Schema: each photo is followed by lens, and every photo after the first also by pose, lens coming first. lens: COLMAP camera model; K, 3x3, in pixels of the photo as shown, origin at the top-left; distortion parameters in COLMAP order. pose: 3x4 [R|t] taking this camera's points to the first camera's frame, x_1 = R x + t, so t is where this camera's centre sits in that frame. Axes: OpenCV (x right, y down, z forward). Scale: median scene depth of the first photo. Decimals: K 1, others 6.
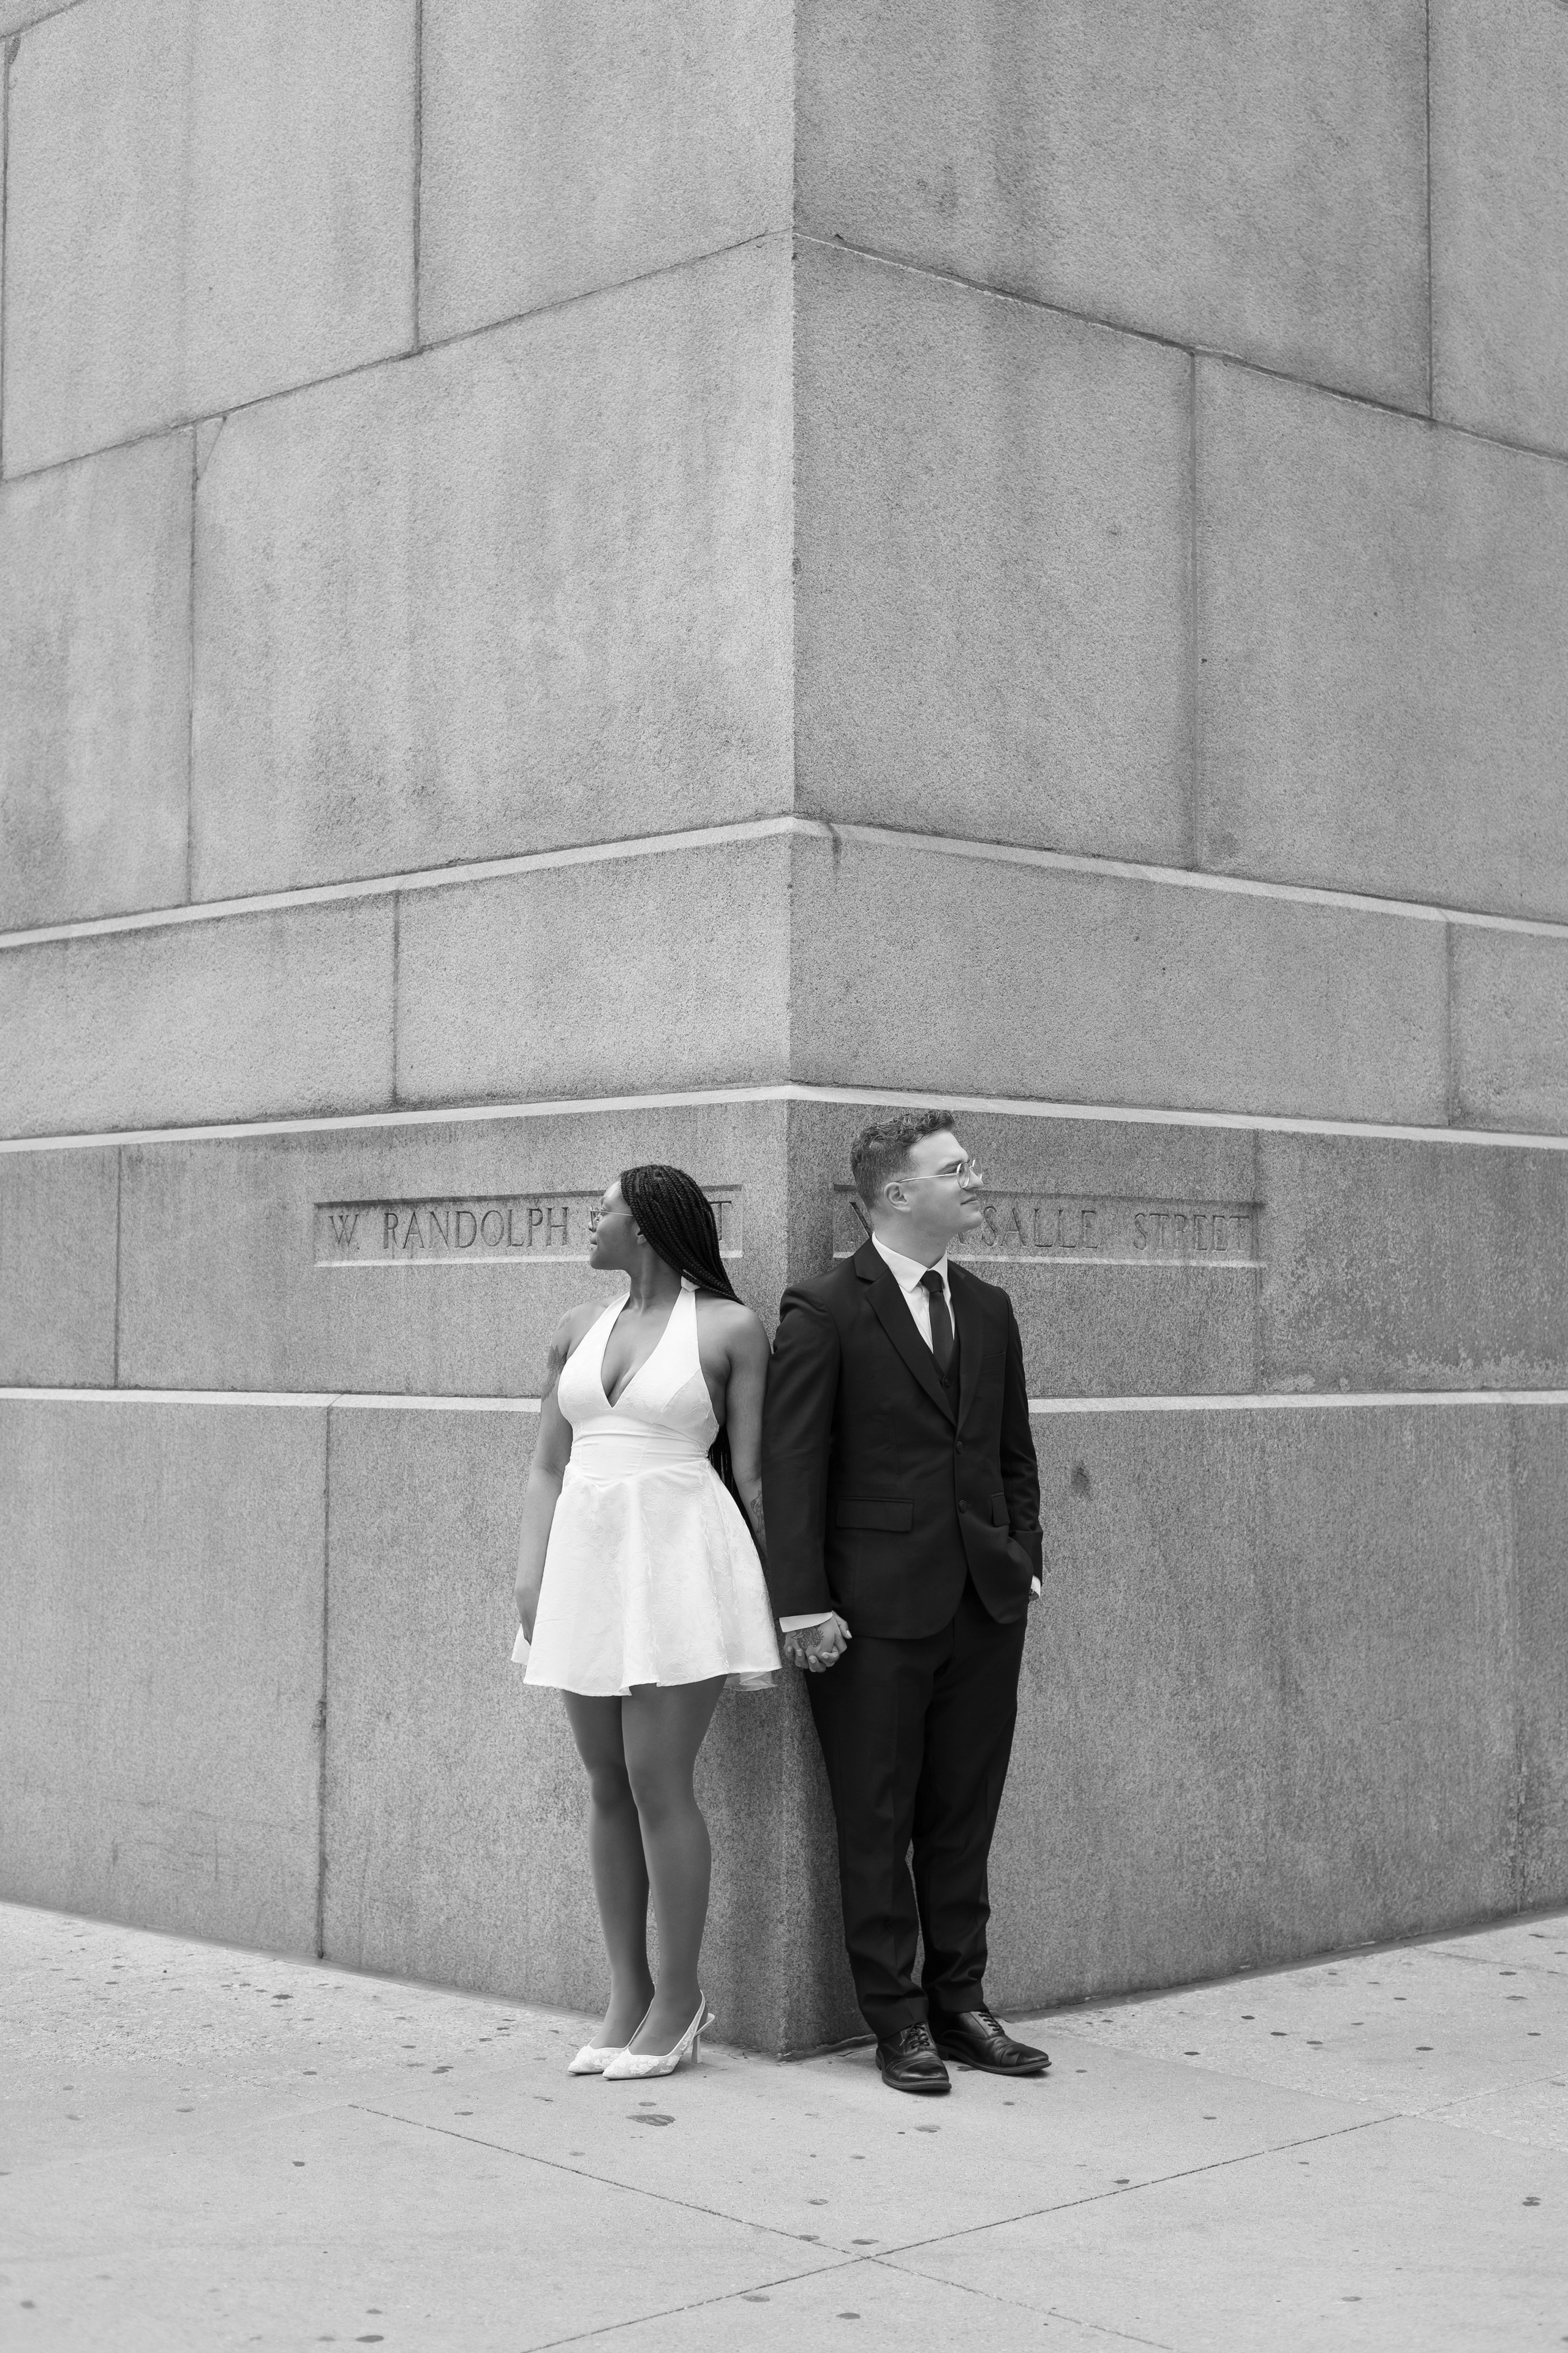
lens RADIAL K [[5813.6, 0, 954.3], [0, 5813.6, 789.2], [0, 0, 1]] dist [-0.045682, 0.659938]
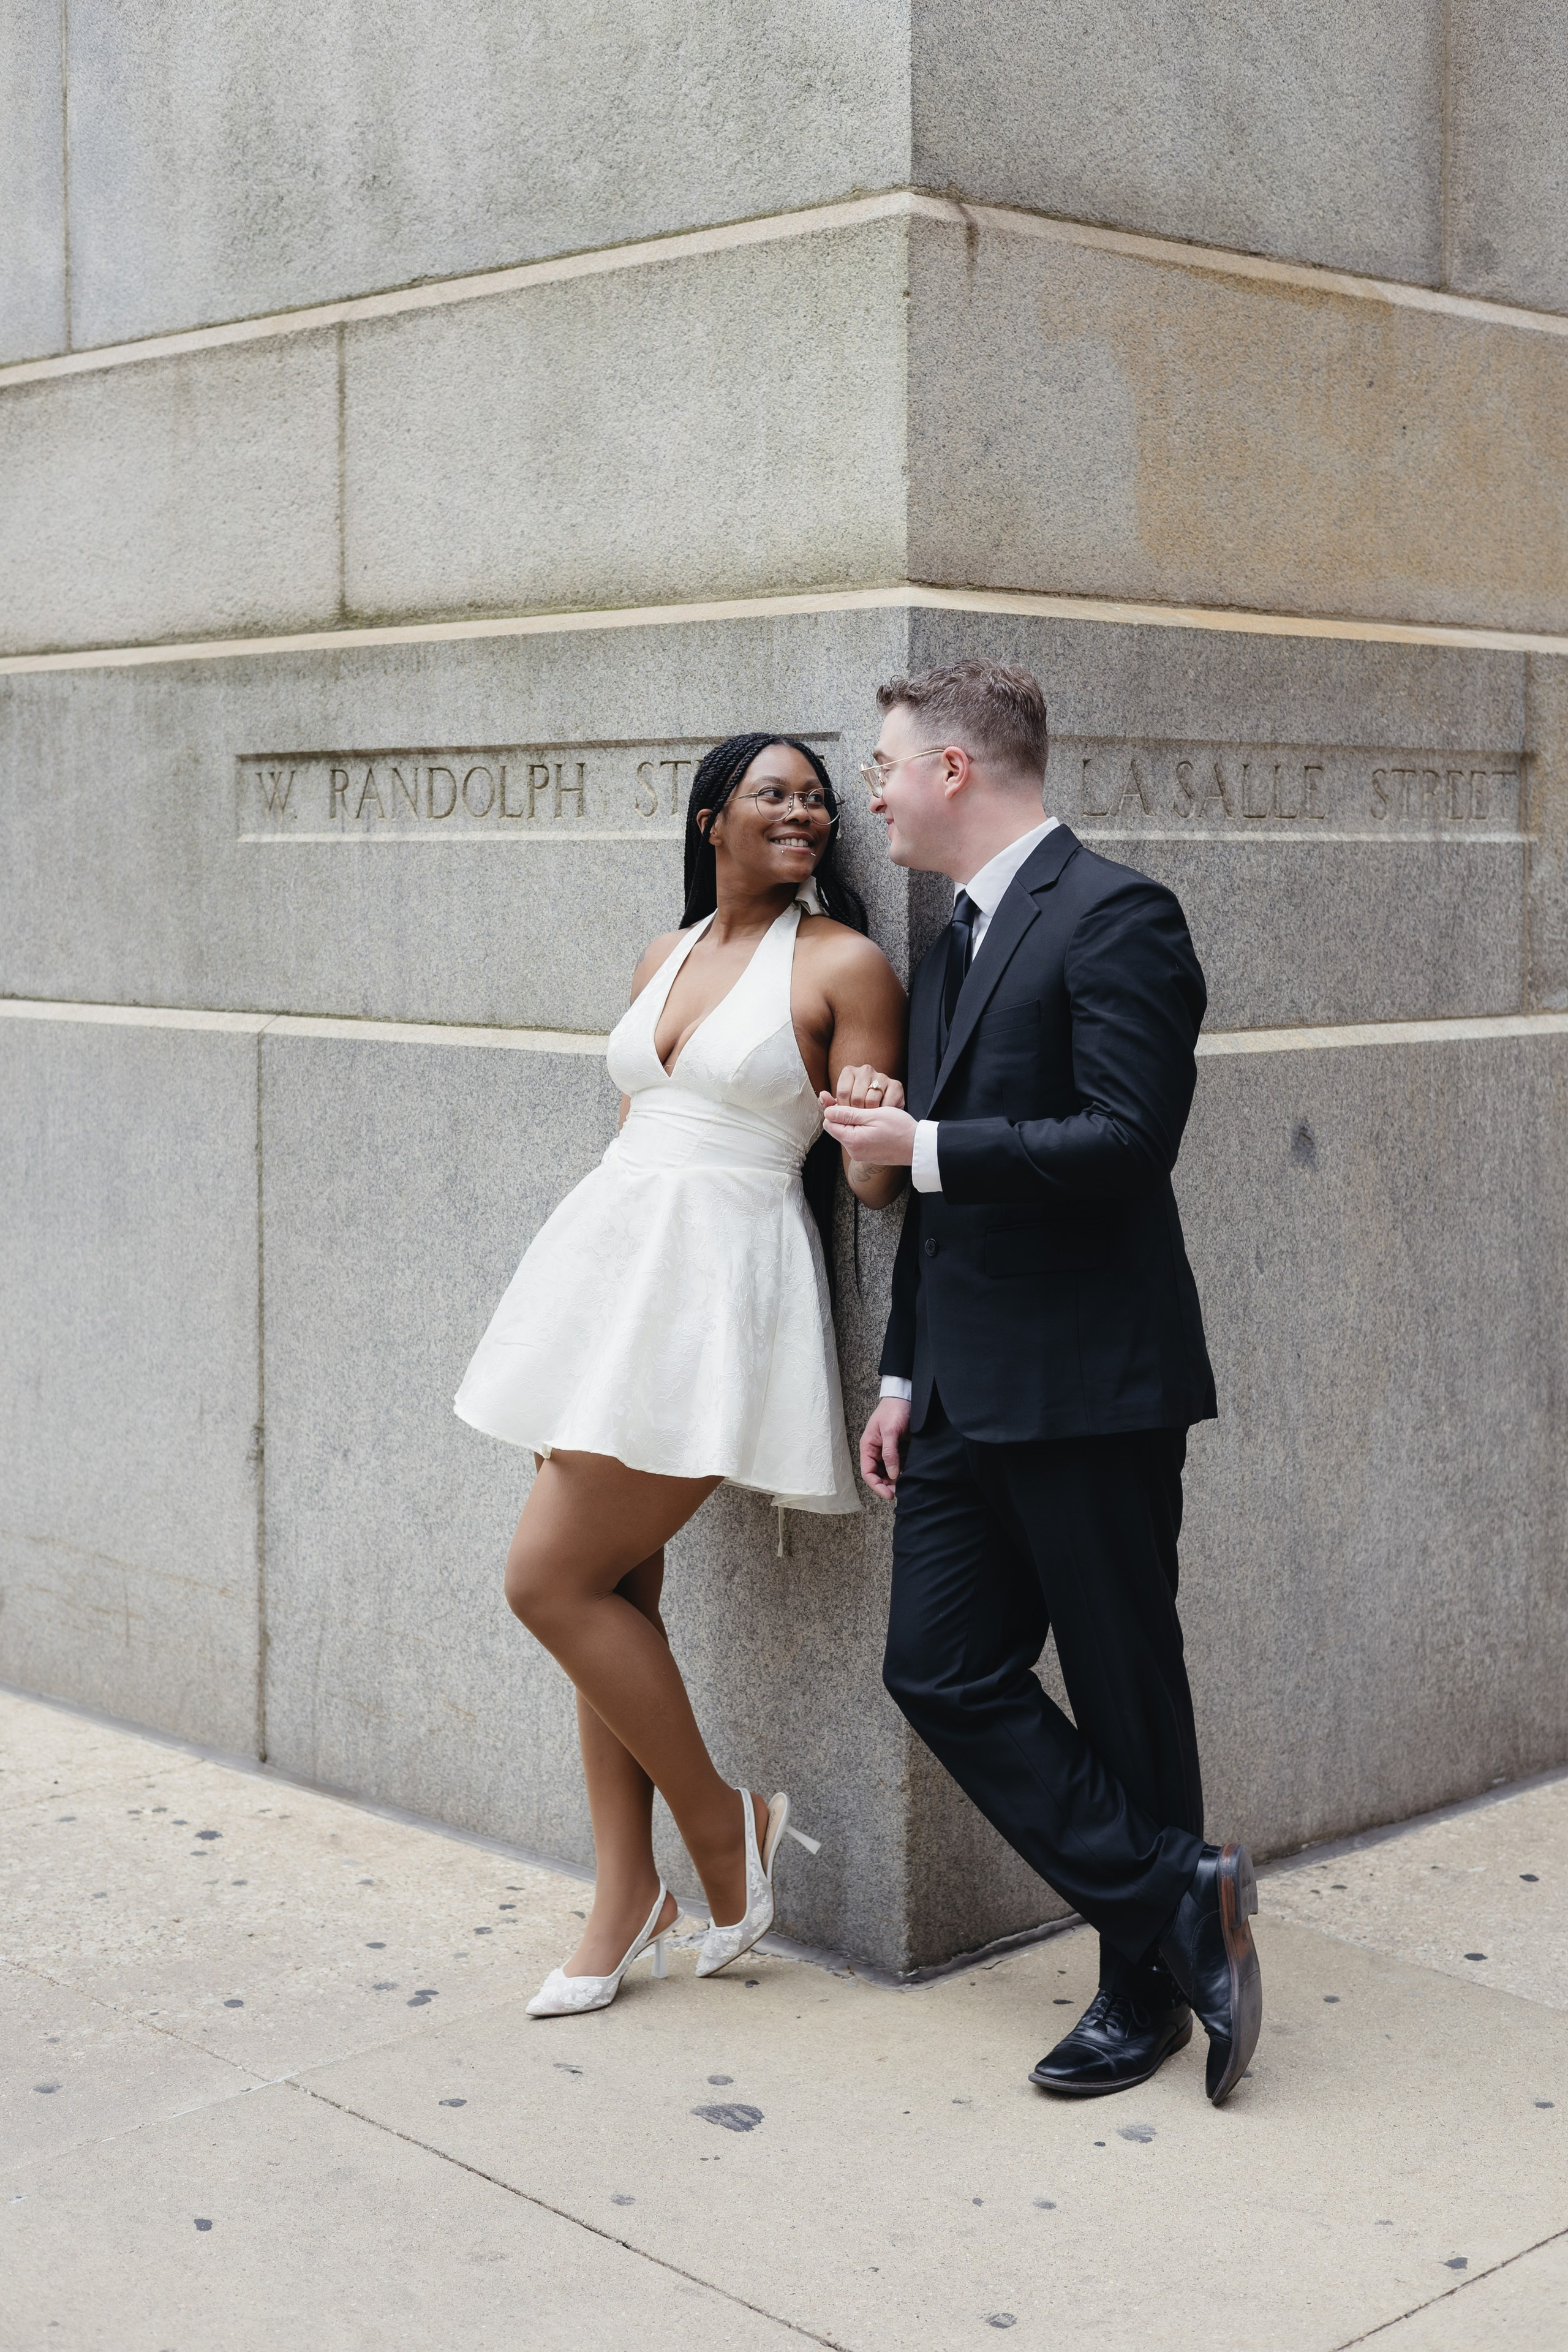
lens RADIAL K [[3820.3, 0, 707.2], [0, 3820.3, 1117.2], [0, 0, 1]] dist [0.002751, 0.152819]
pose [[0.999779, 0.000944, -0.021020, -0.041438], [0.002765, 0.984434, 0.175731, 0.032406], [0.020858, -0.175750, 0.984214, 0.530782]]
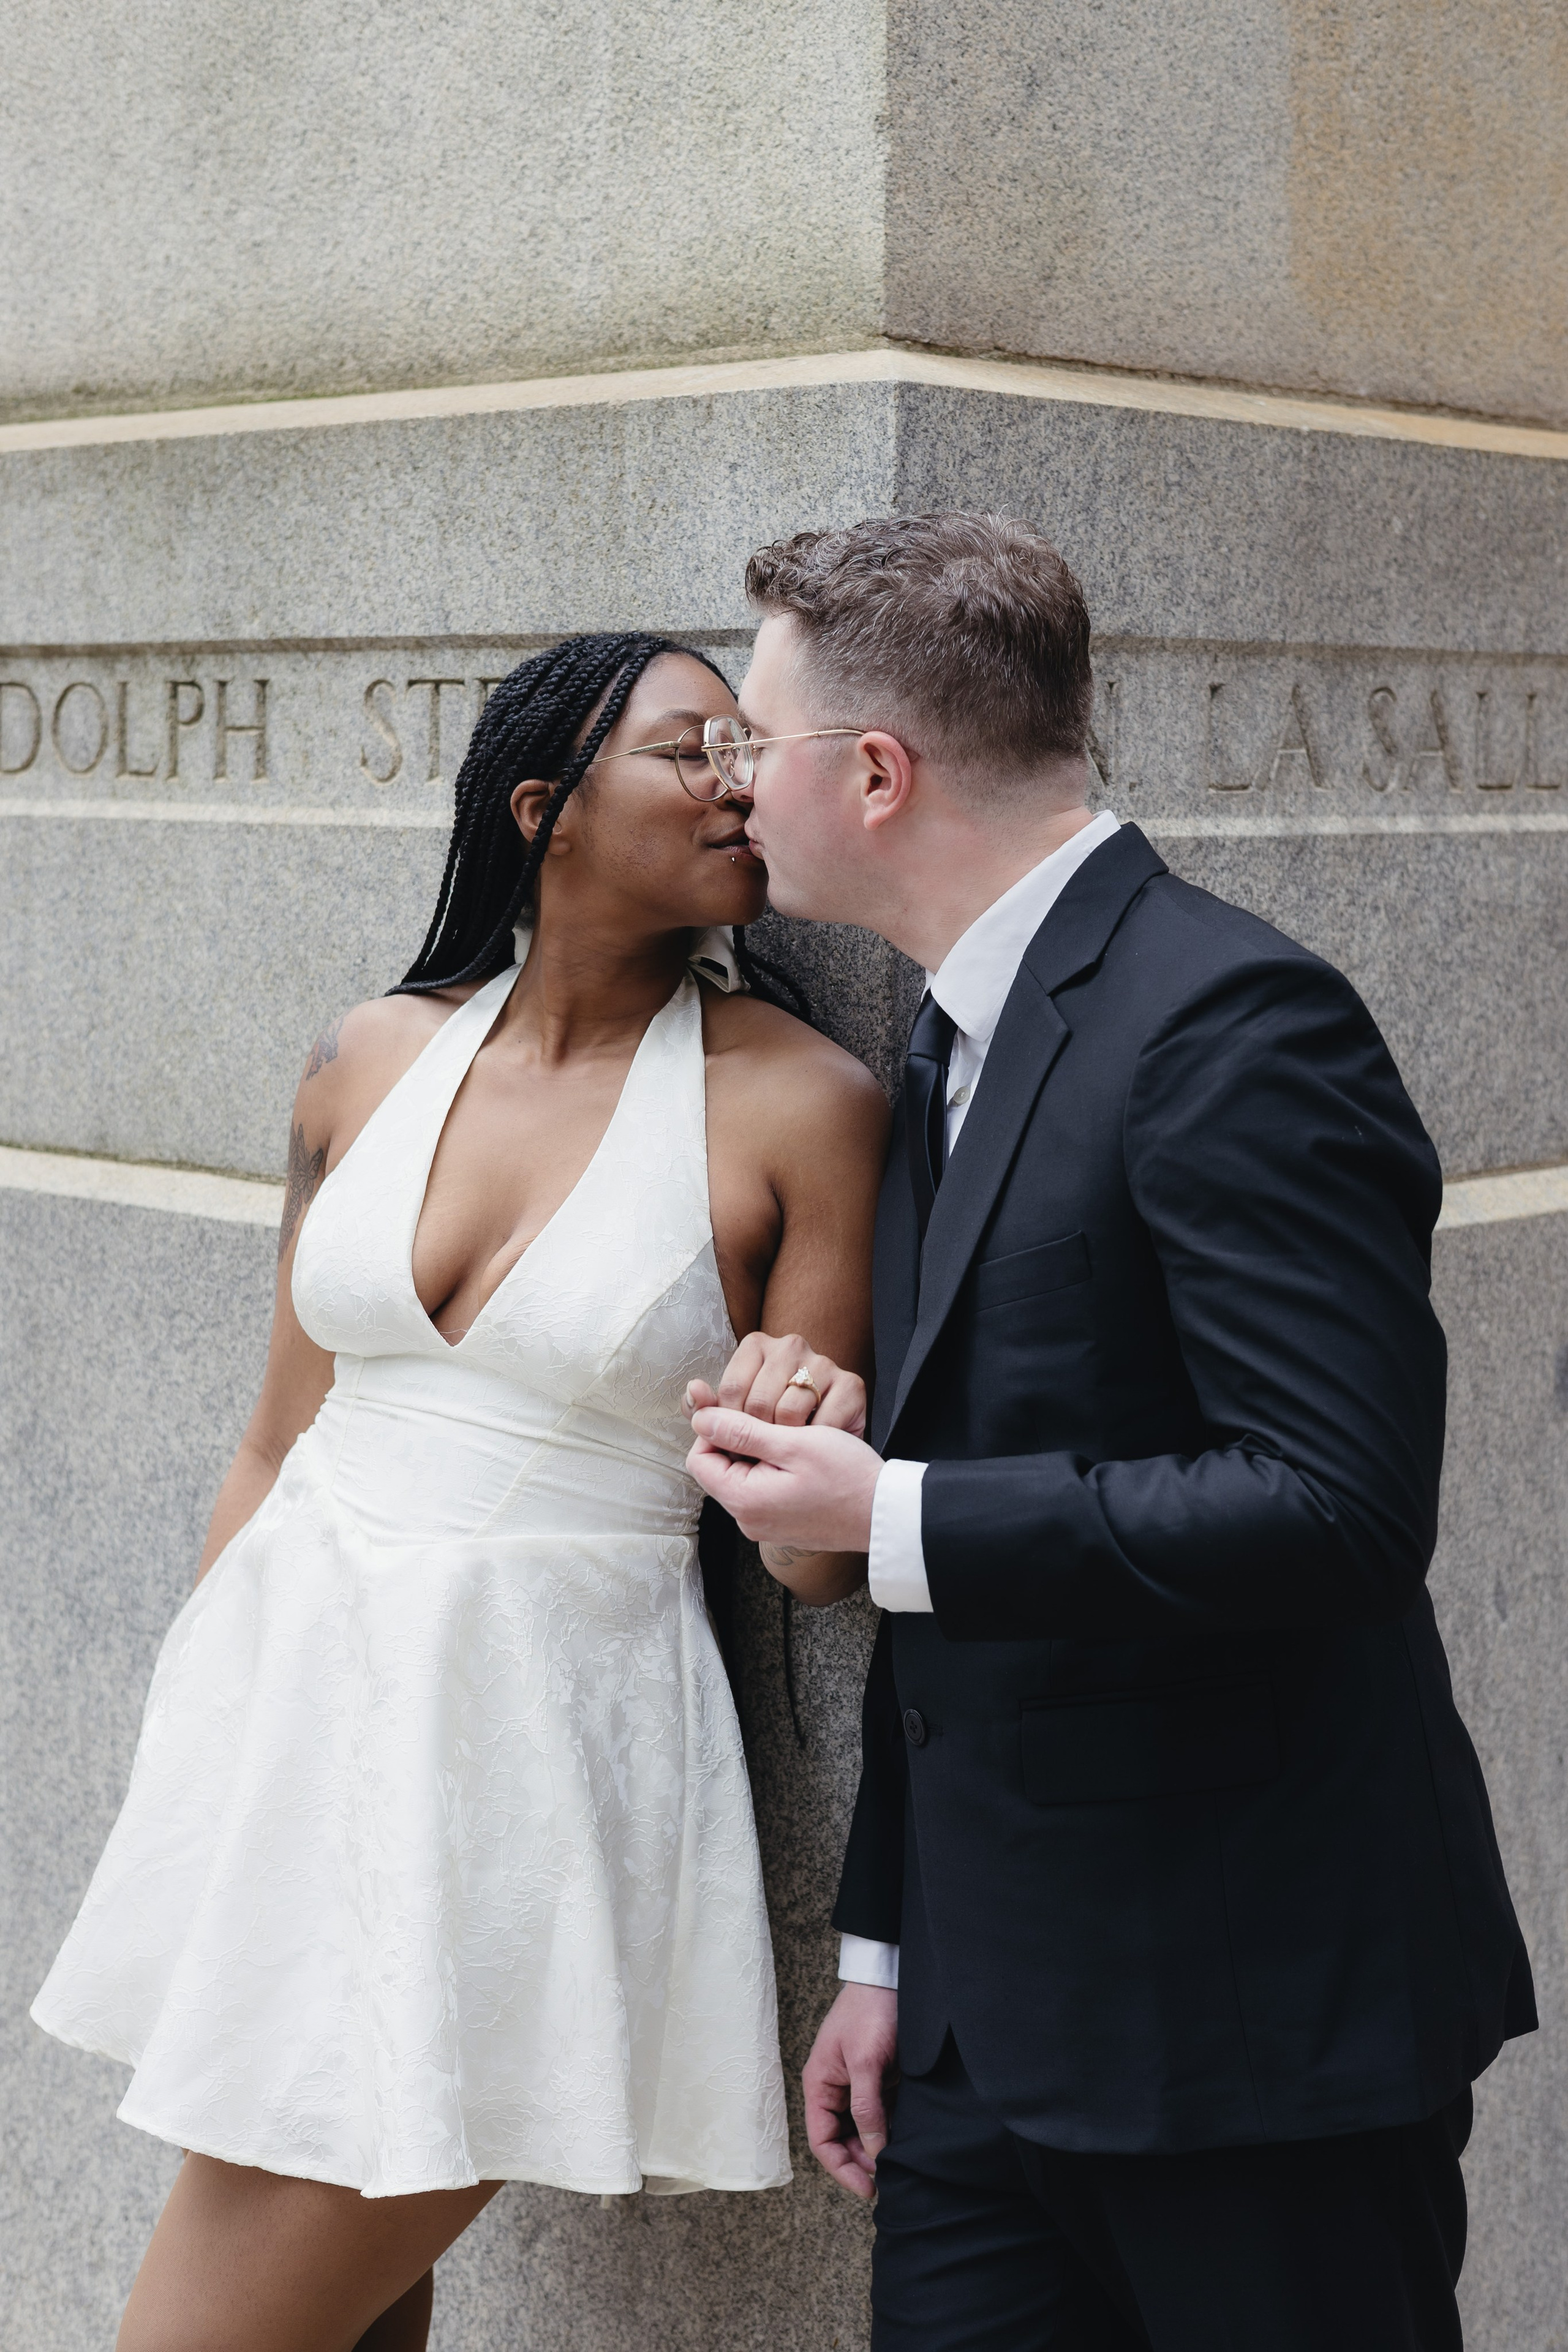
lens RADIAL K [[3407.6, 0, 664.2], [0, 3407.6, 924.2], [0, 0, 1]] dist [0.021051, 0.058250]
pose [[0.999750, 0.007368, 0.021114, -0.044880], [-0.010843, 0.985469, 0.169512, 0.049228], [-0.019558, -0.169698, 0.985302, 0.770859]]
